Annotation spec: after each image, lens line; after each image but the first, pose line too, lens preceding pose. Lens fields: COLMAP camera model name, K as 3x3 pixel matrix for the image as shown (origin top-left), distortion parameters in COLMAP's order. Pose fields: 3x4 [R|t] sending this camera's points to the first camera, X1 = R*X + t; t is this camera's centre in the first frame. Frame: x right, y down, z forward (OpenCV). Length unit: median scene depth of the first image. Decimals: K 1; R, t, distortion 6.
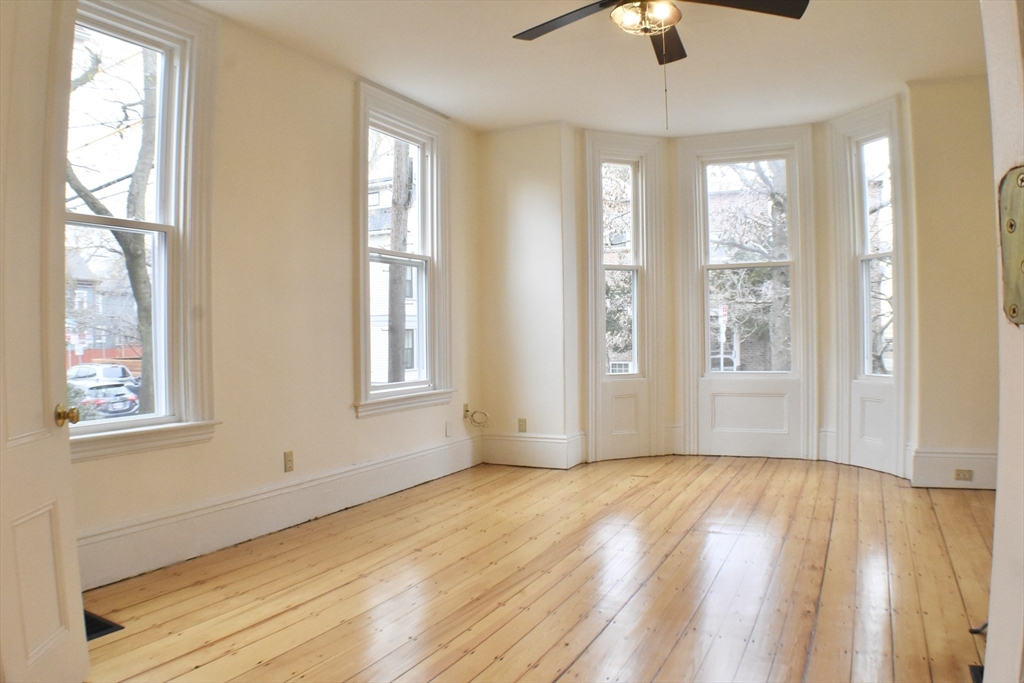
lens RADIAL K [[719.9, 0, 493.2], [0, 719.9, 339.0], [0, 0, 1]] dist [-0.191467, 0.041172]
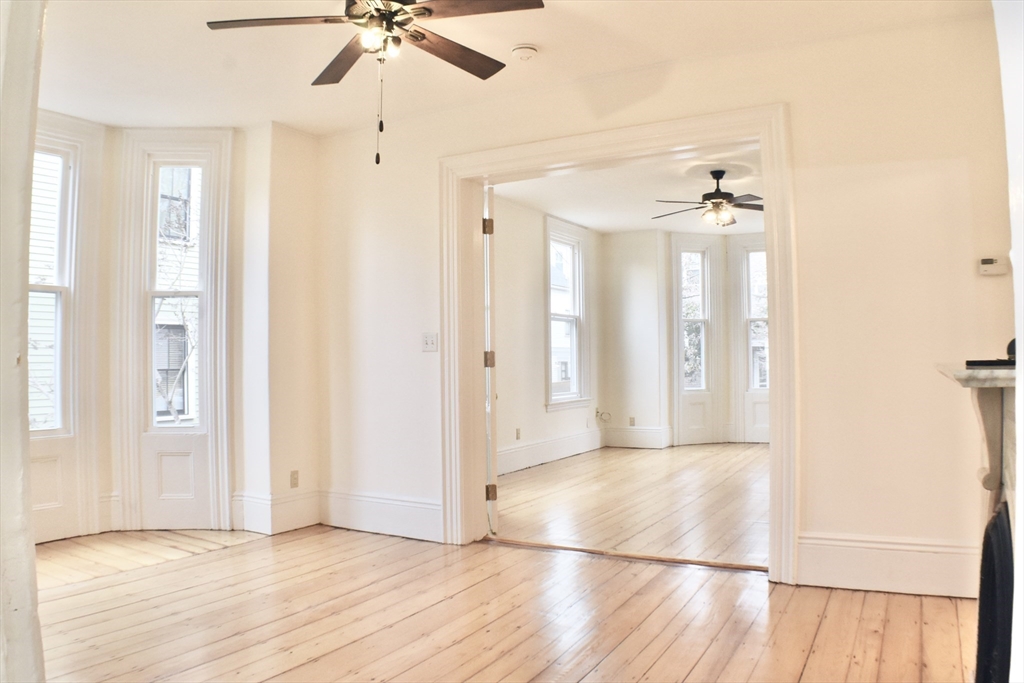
lens RADIAL K [[719.9, 0, 493.2], [0, 719.9, 339.0], [0, 0, 1]] dist [-0.191467, 0.041172]
pose [[0.997661, 0.001441, -0.068342, -0.160563], [-0.004056, 0.999264, -0.038145, 0.000429], [0.068236, 0.038333, 0.996932, -0.598775]]
